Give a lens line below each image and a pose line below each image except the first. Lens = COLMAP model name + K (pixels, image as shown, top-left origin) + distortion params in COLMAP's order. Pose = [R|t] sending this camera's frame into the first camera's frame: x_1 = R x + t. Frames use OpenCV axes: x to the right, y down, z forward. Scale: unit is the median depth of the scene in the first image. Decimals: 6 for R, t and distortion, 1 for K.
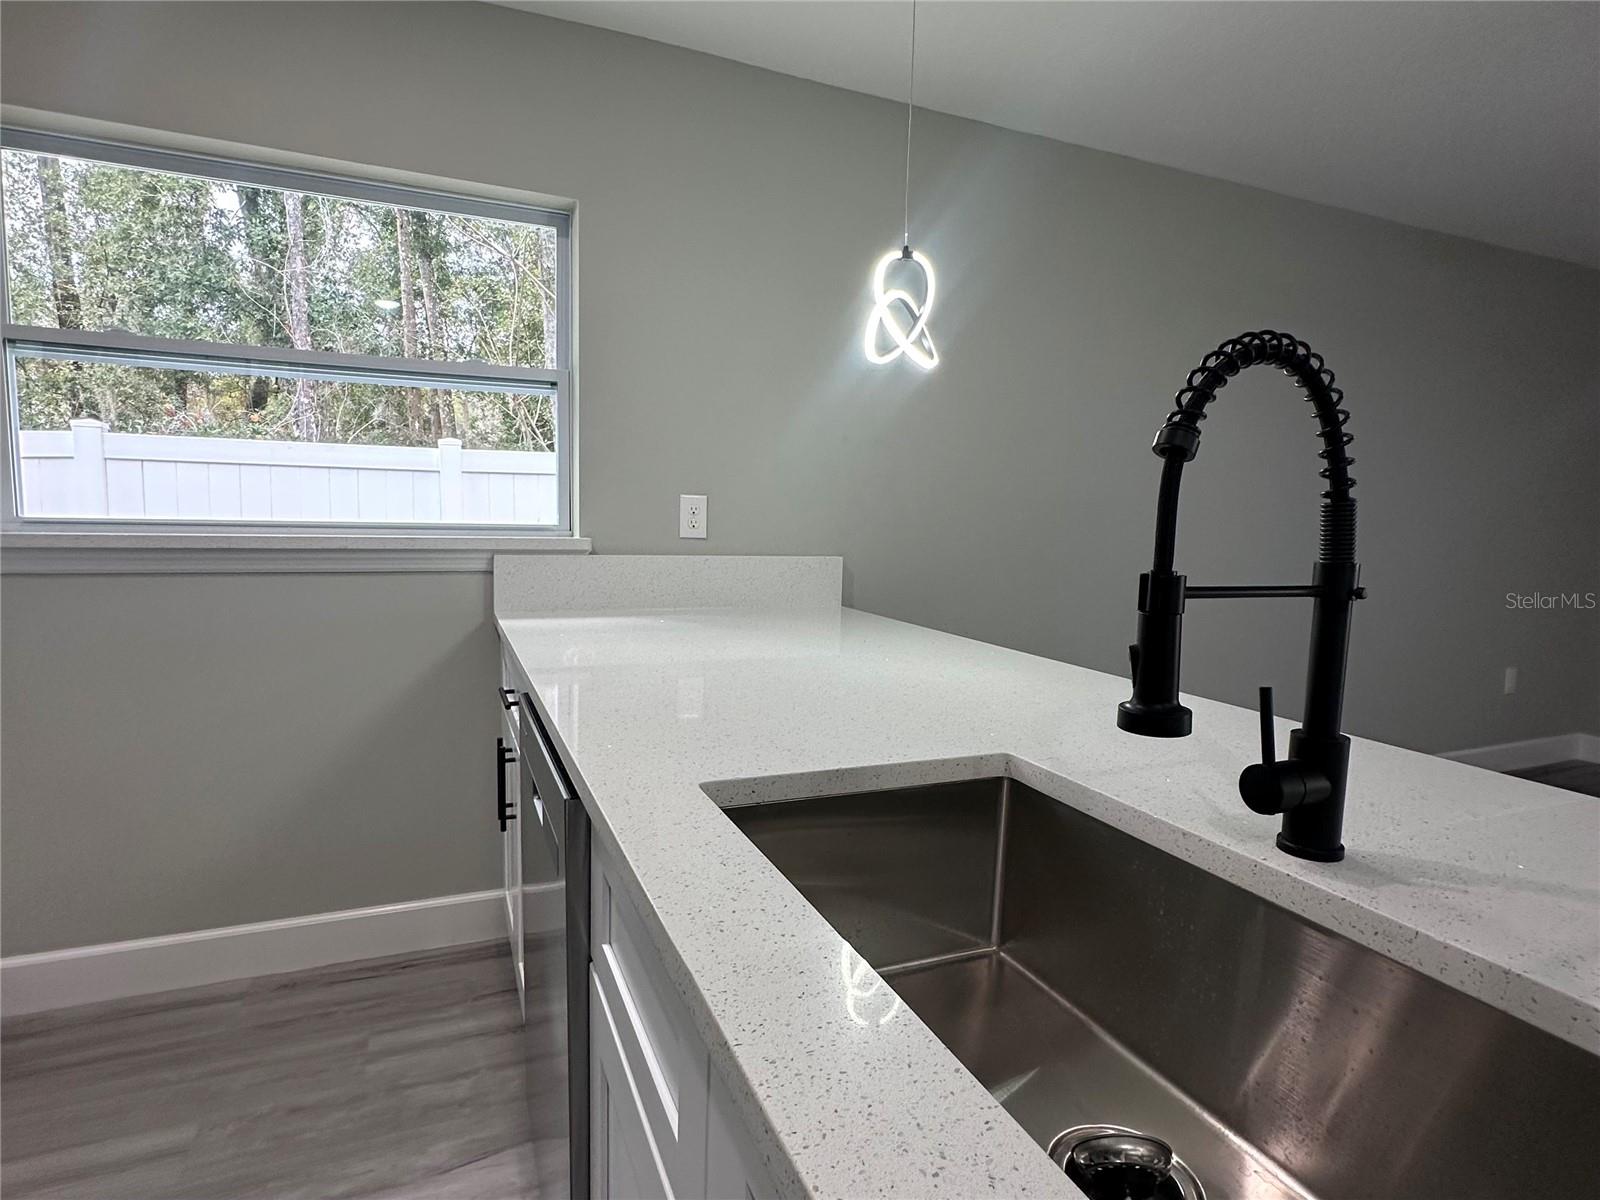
lens RADIAL K [[840.6, 0, 800.0], [0, 840.6, 600.0], [0, 0, 1]] dist [-0.000407, -0.000523]
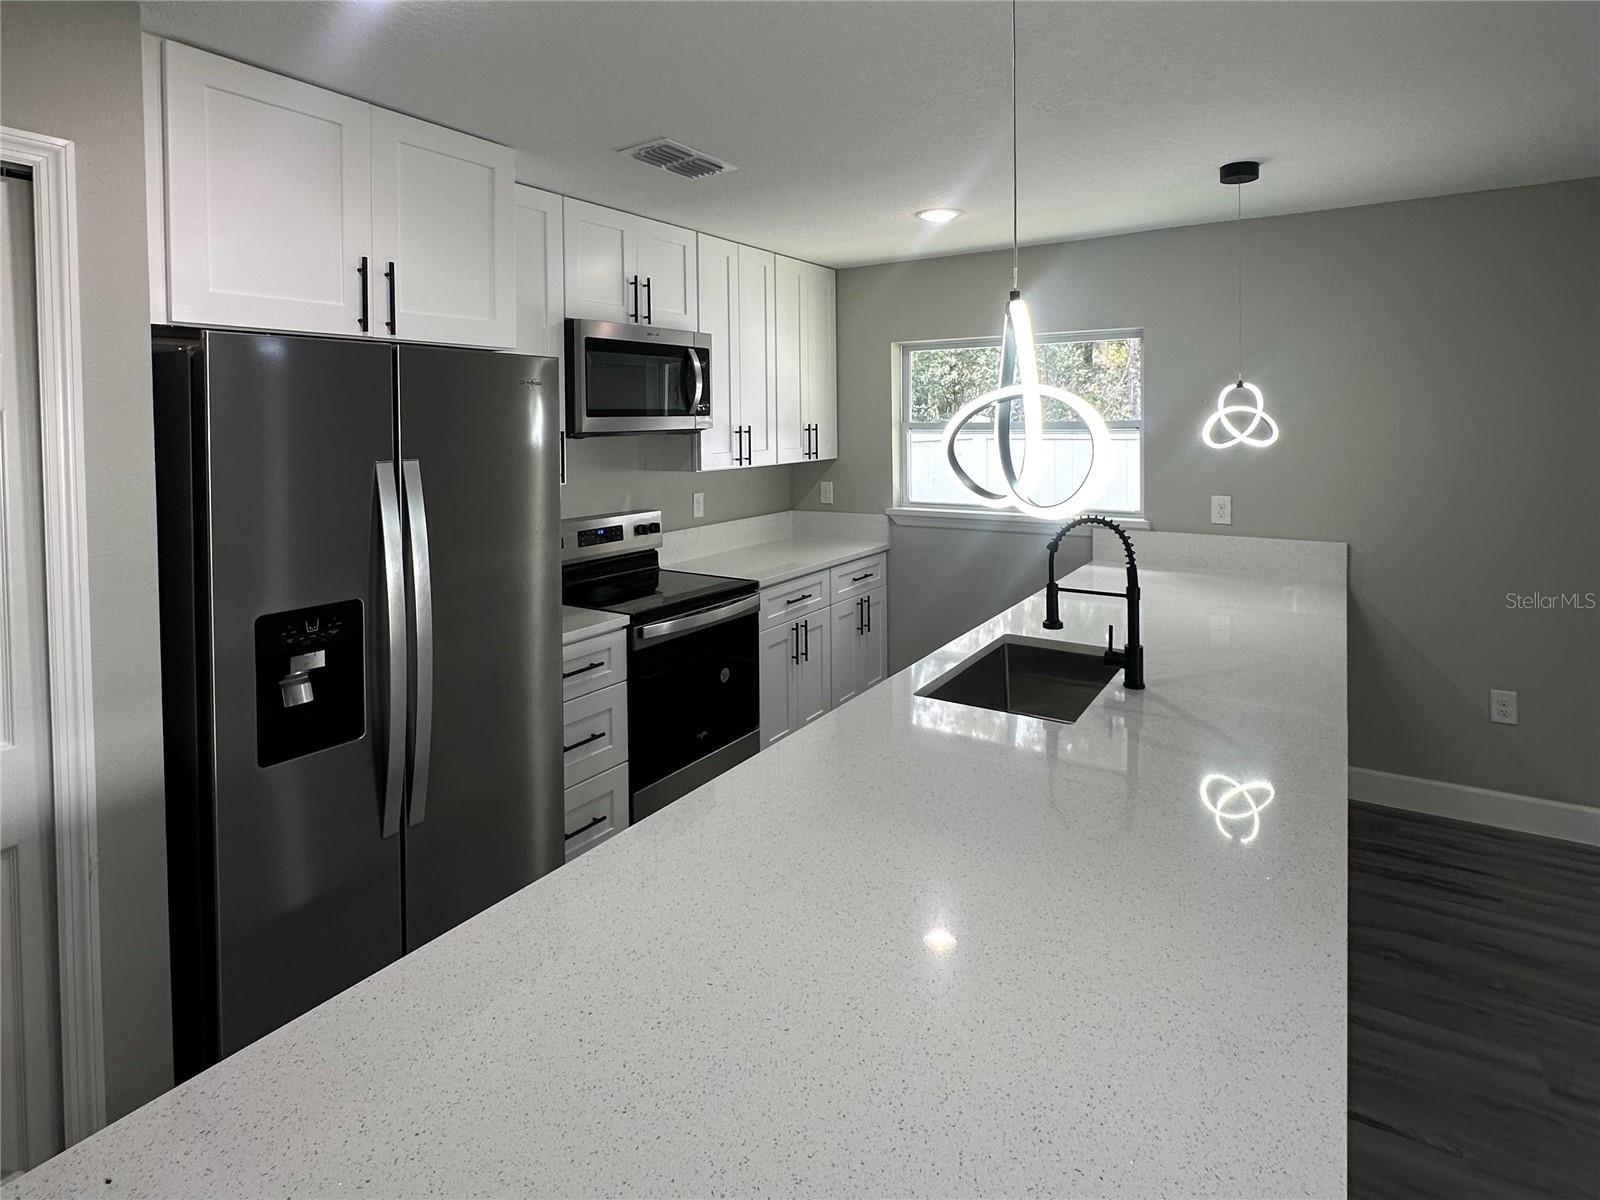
lens RADIAL K [[840.6, 0, 800.0], [0, 840.6, 600.0], [0, 0, 1]] dist [-0.000407, -0.000523]
pose [[0.549138, 0.146767, -0.822743, 0.899516], [-0.060489, 0.988857, 0.136027, -0.122511], [0.833540, -0.024930, 0.551897, -0.587132]]
